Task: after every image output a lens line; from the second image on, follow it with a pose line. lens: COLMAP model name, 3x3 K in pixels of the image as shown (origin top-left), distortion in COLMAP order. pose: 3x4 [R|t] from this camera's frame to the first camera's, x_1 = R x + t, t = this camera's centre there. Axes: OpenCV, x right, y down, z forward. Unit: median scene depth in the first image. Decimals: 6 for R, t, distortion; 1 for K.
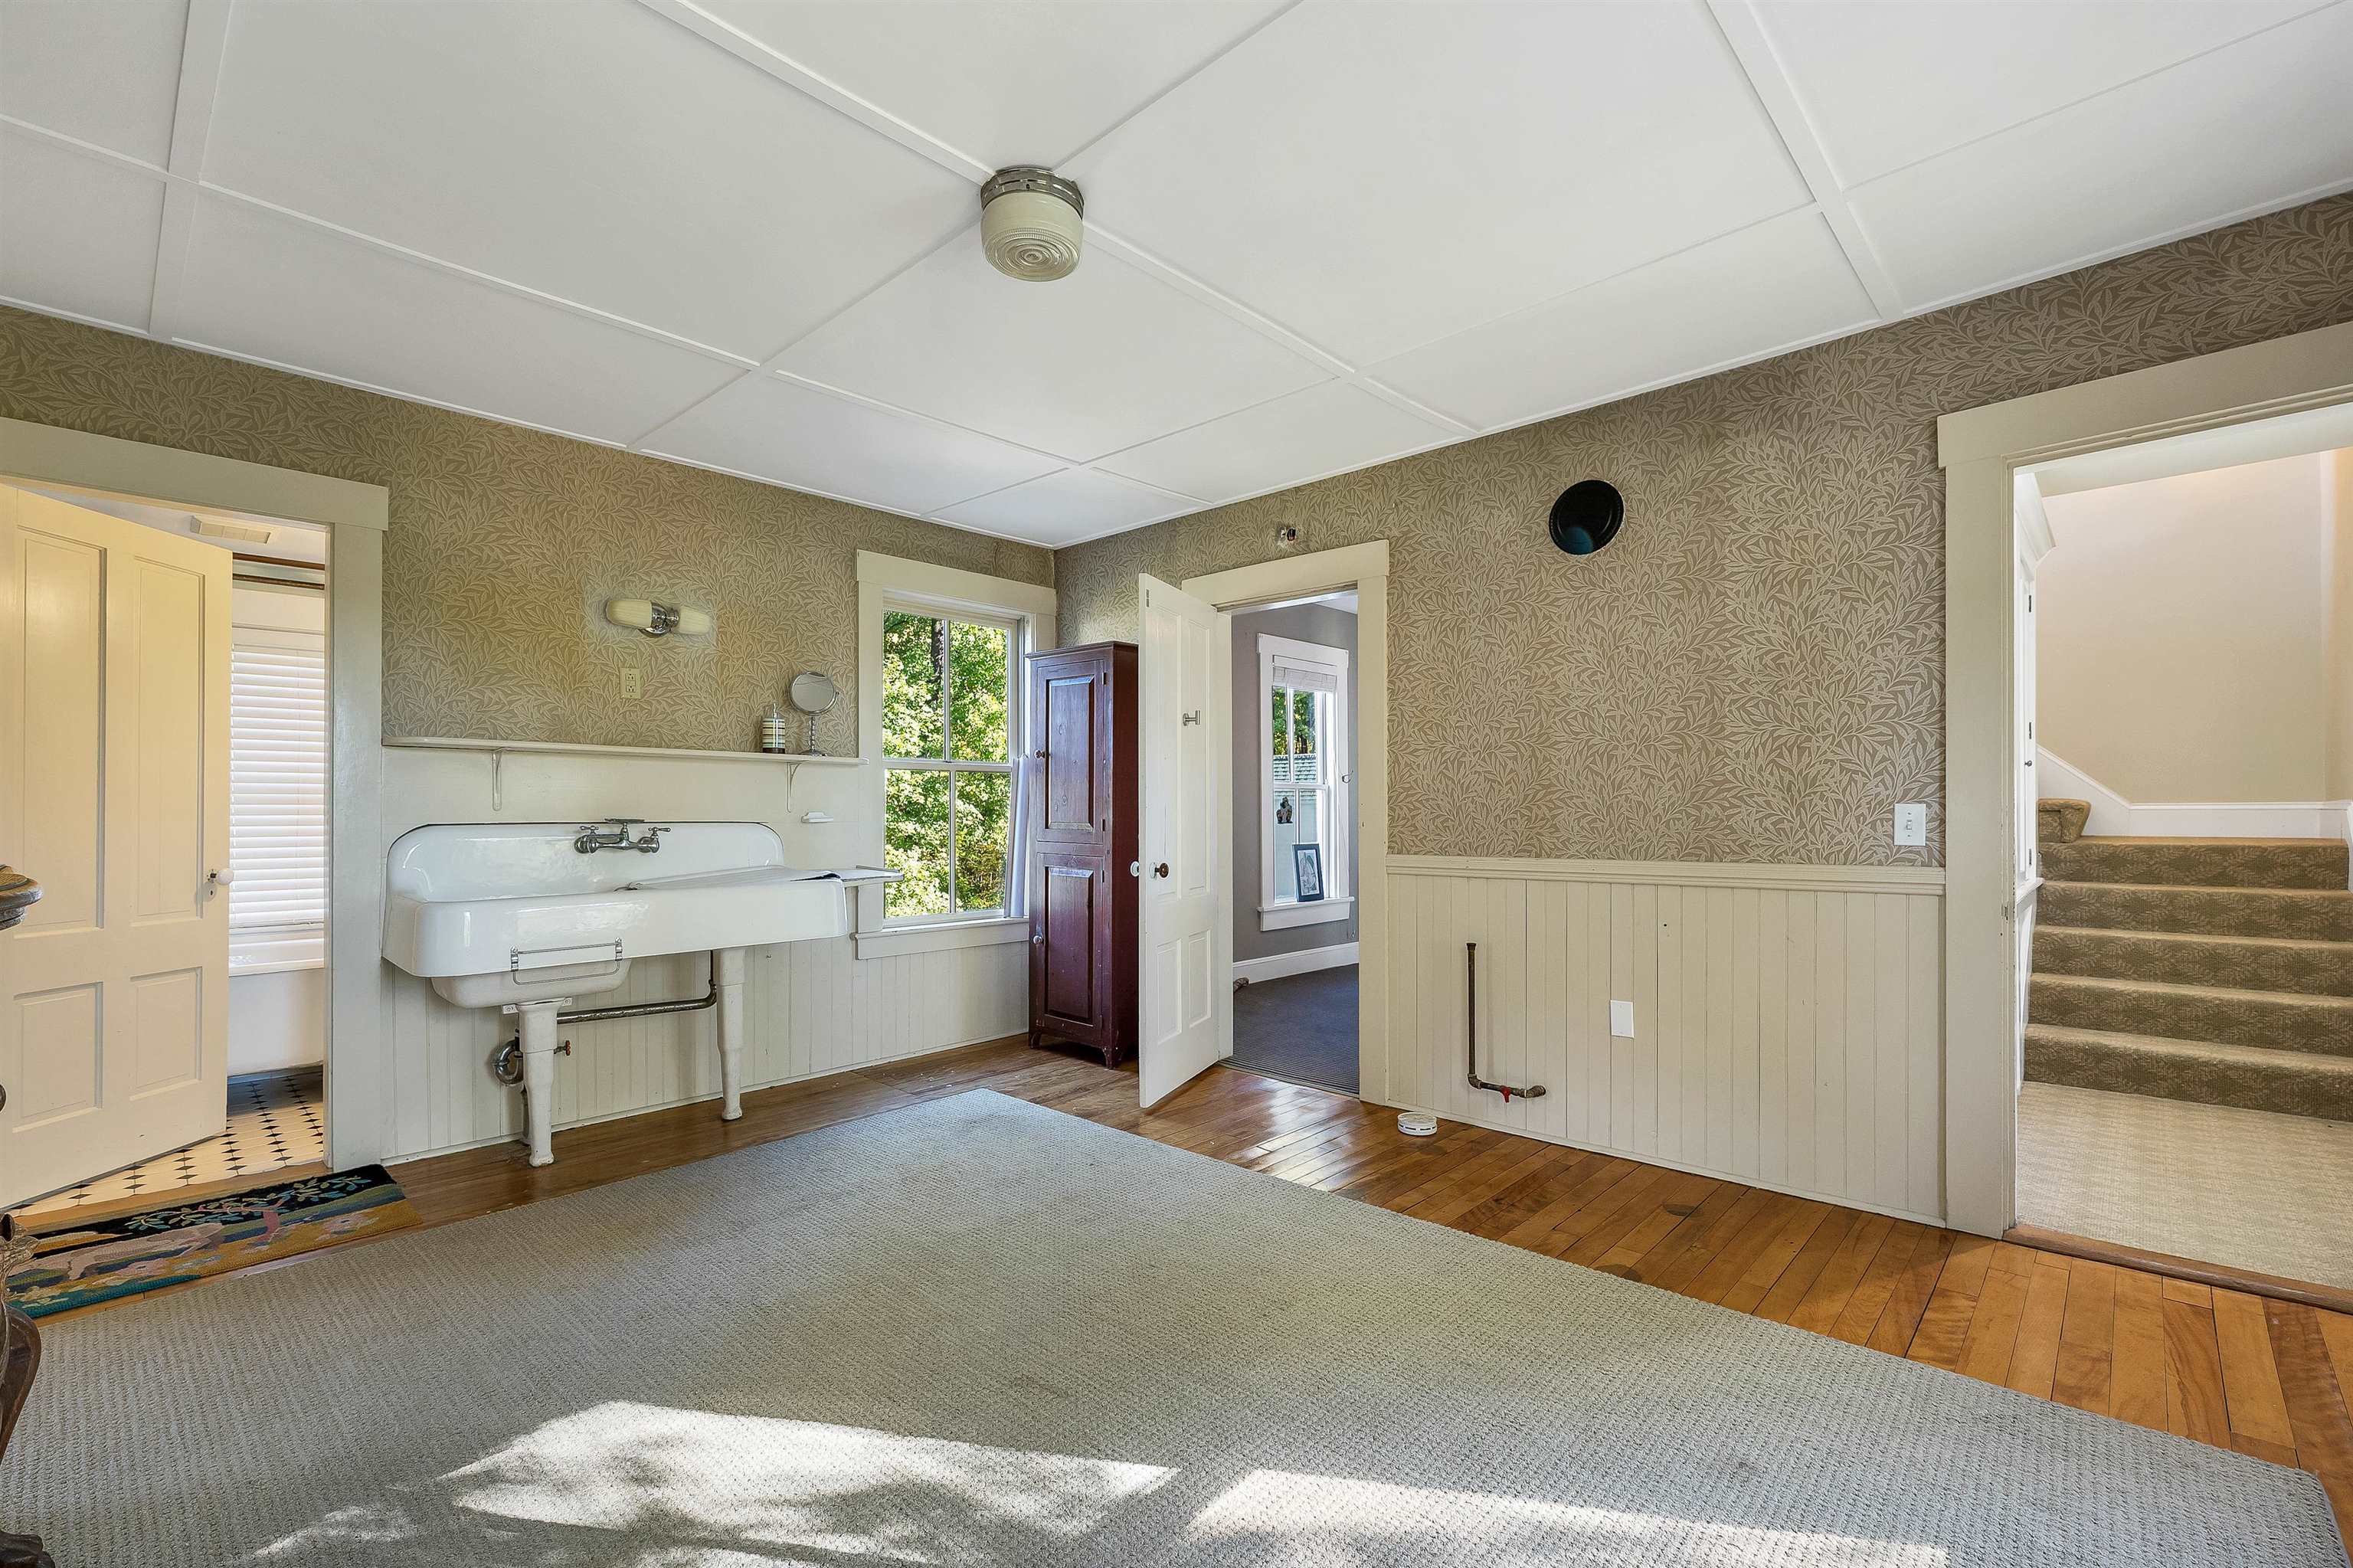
lens RADIAL K [[996.2, 0, 1186.7], [0, 996.2, 799.9], [0, 0, 1]] dist [-0.001003, -0.000212]
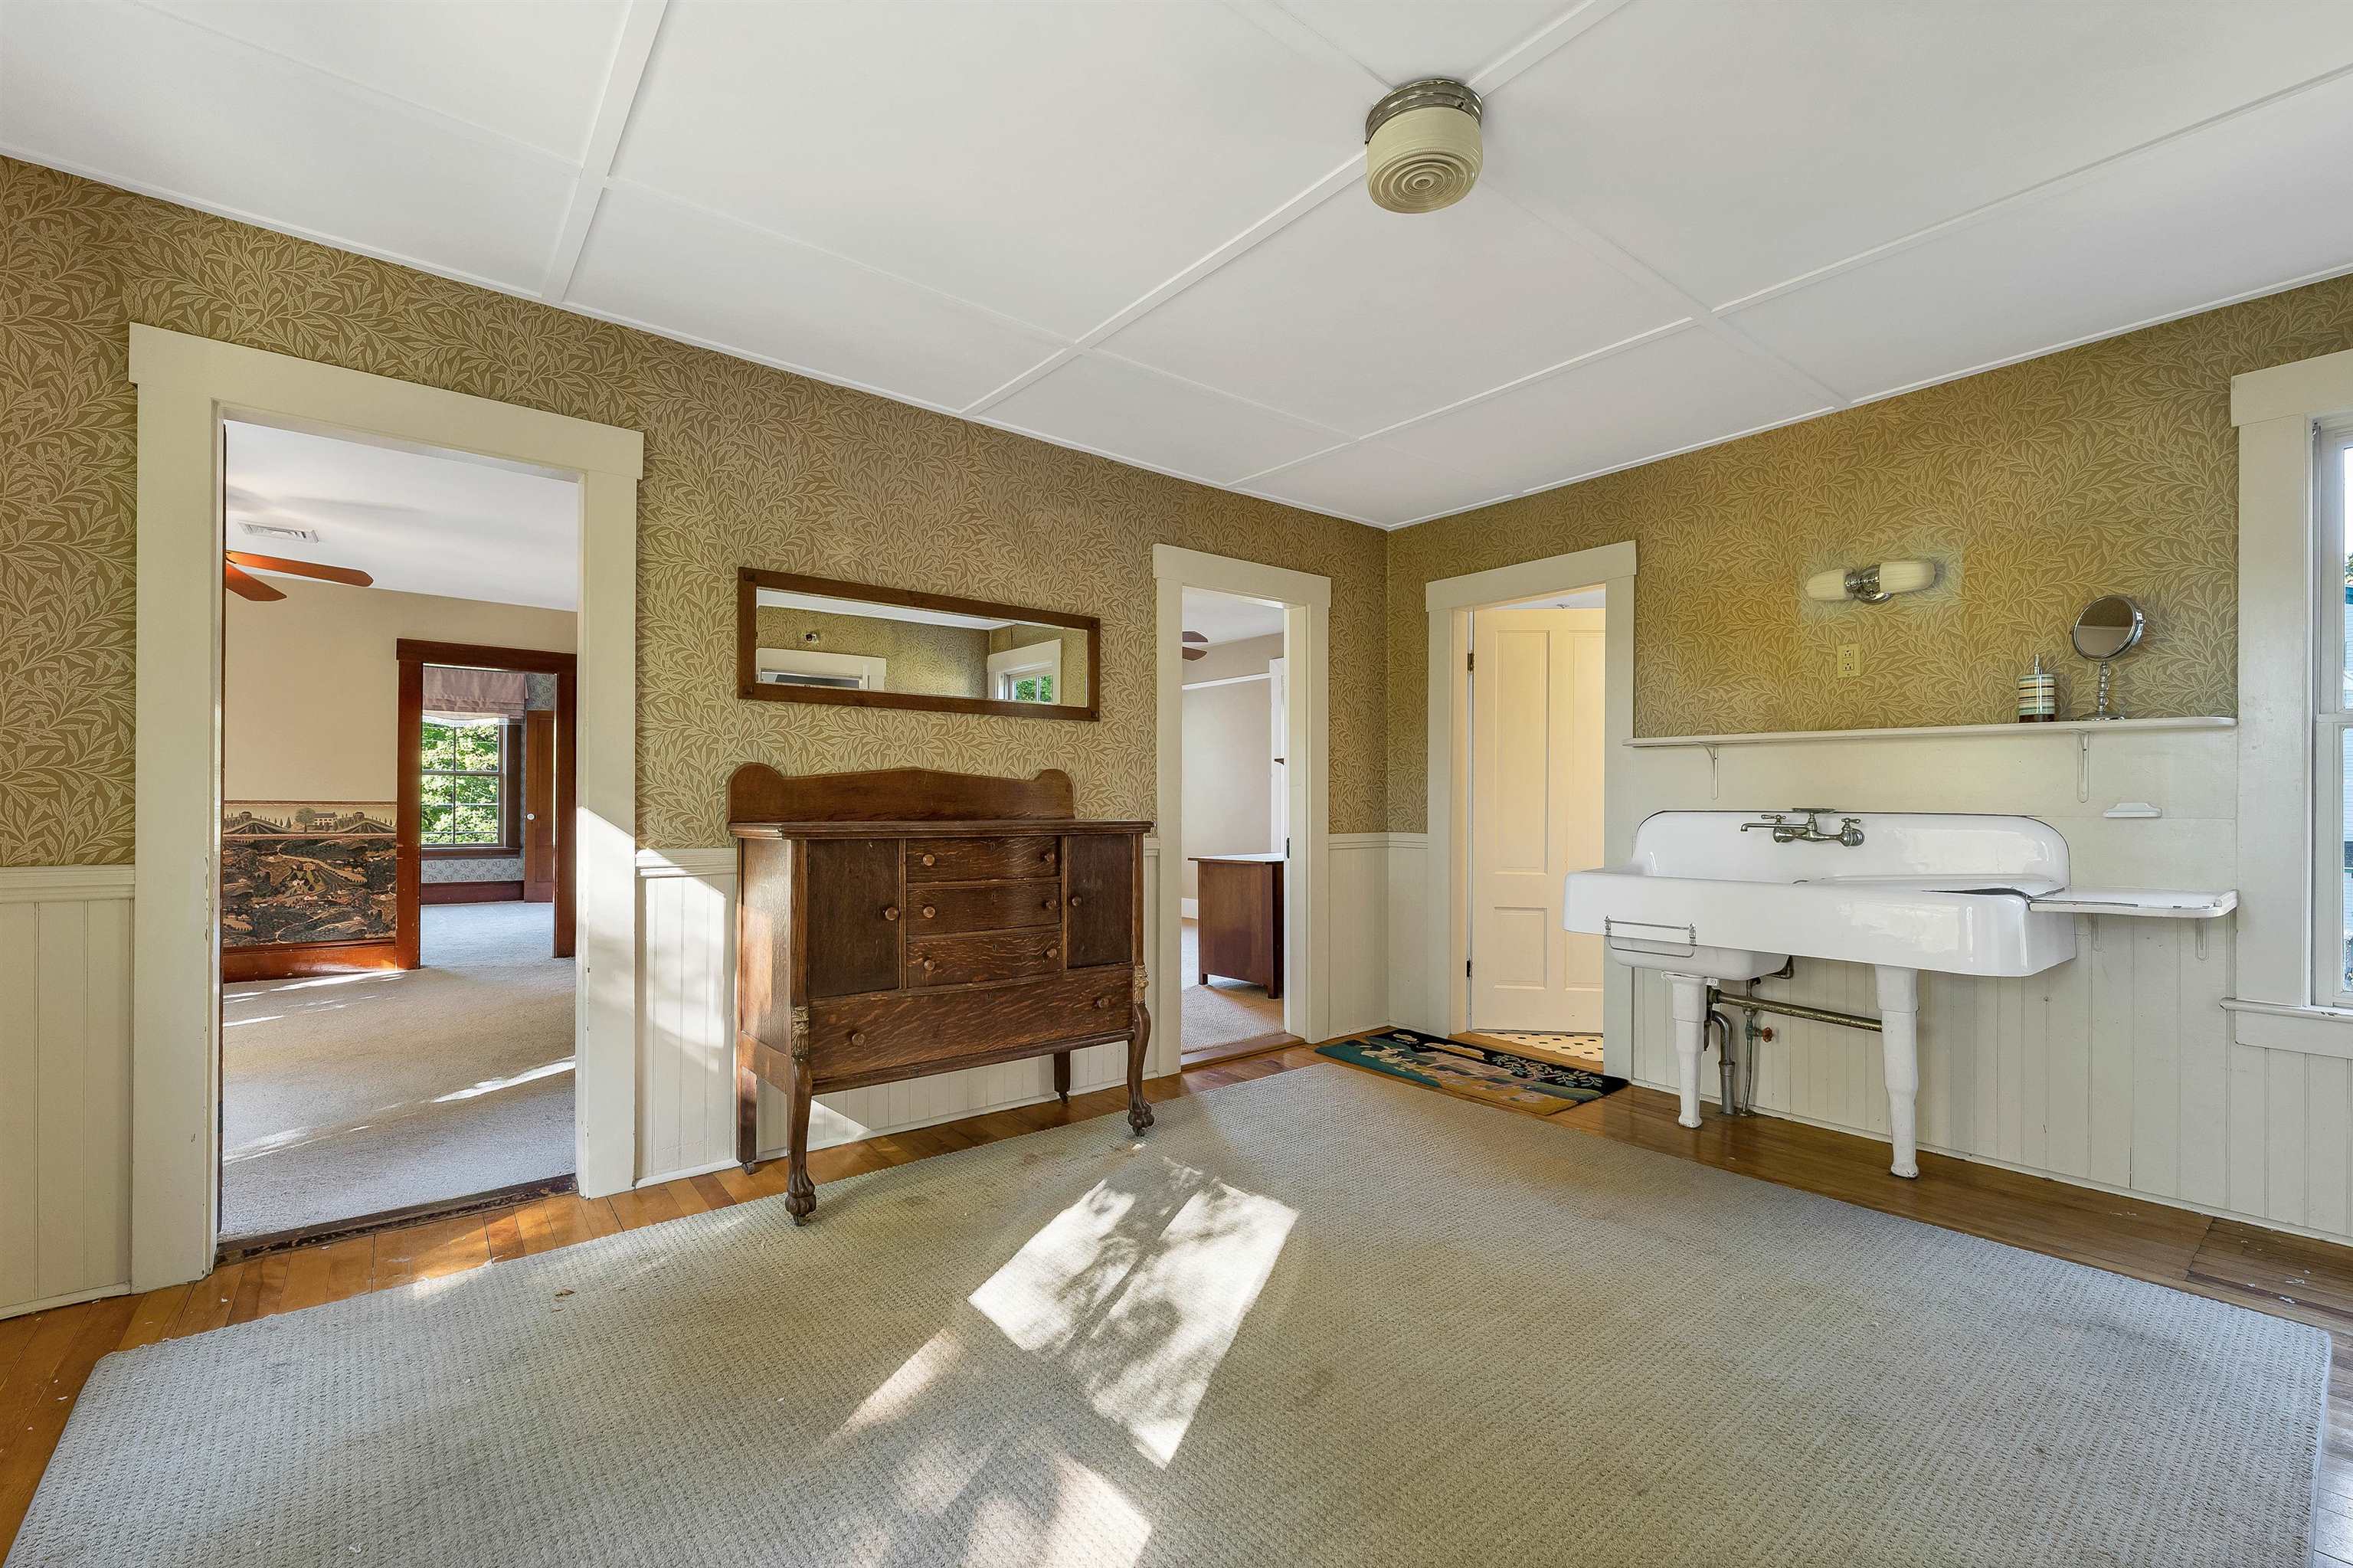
lens RADIAL K [[996.2, 0, 1186.7], [0, 996.2, 799.9], [0, 0, 1]] dist [-0.001003, -0.000212]
pose [[-0.133592, 0.003388, -0.991031, 0.522094], [0.010937, 0.999938, 0.001944, 0.002446], [0.990976, -0.010579, -0.133621, 0.628981]]
